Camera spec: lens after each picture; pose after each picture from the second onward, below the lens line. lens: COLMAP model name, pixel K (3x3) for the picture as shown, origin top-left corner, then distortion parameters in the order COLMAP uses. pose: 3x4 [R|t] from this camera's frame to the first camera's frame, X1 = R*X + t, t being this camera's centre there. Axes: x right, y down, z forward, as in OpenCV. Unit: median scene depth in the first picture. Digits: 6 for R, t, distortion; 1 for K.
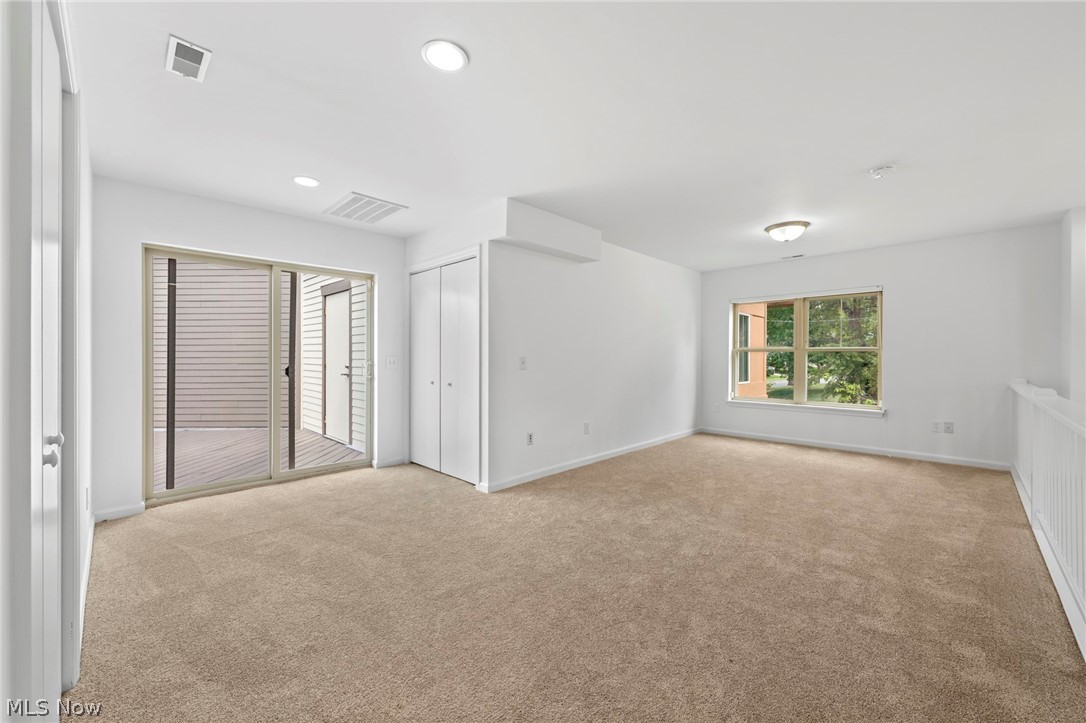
lens RADIAL K [[426.3, 0, 543.0], [0, 426.3, 361.5], [0, 0, 1]] dist [-0.001233, -0.000174]
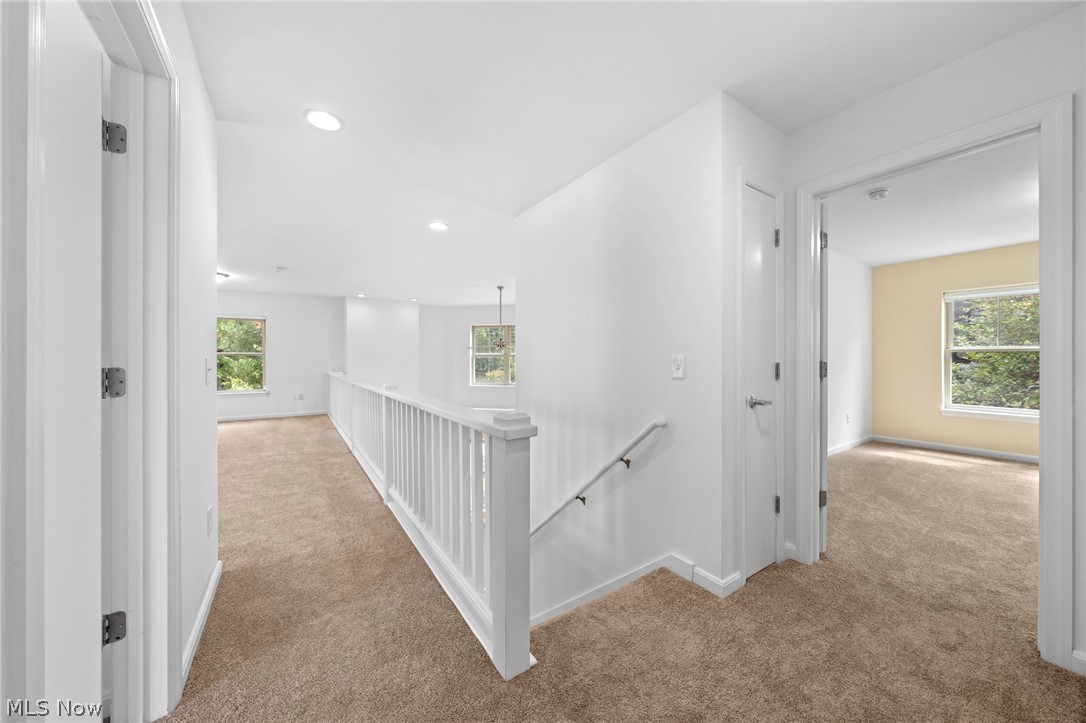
lens RADIAL K [[370.9, 0, 543.0], [0, 370.9, 361.5], [0, 0, 1]] dist [0.000235, 0.000021]
pose [[0.192404, -0.008337, 0.981280, -0.517669], [0.011231, 0.999917, 0.006293, 0.002217], [-0.981252, 0.009810, 0.192482, -0.421796]]
